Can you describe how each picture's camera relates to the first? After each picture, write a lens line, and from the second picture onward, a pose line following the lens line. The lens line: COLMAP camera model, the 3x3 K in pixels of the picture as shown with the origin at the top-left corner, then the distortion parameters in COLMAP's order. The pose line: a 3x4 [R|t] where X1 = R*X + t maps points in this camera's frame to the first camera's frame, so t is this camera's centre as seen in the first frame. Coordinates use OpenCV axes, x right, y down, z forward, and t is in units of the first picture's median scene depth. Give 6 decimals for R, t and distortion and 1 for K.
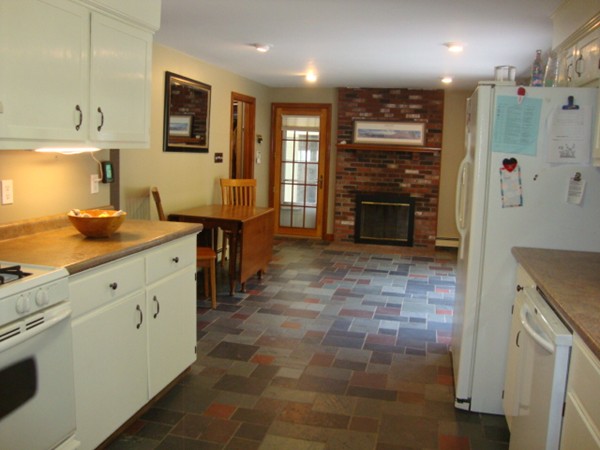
lens RADIAL K [[558.6, 0, 302.4], [0, 558.6, 227.4], [0, 0, 1]] dist [-0.103526, 0.000000]
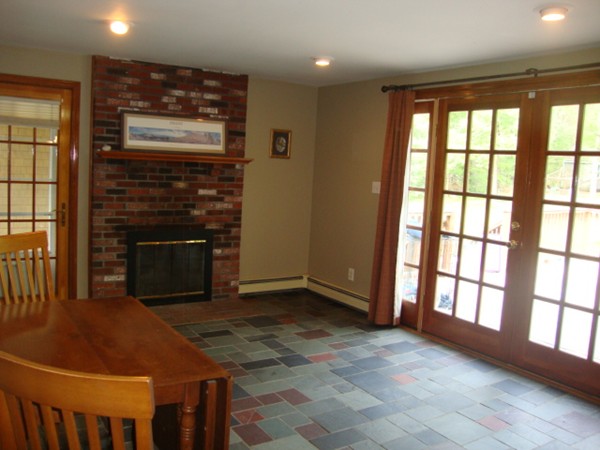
lens RADIAL K [[558.6, 0, 300.0], [0, 558.6, 219.5], [0, 0, 1]] dist [-0.103526, 0.000000]
pose [[0.716618, -0.070963, 0.693846, -0.196178], [0.070726, 0.997076, 0.028929, -0.078168], [-0.693870, 0.028342, 0.719542, 0.429852]]
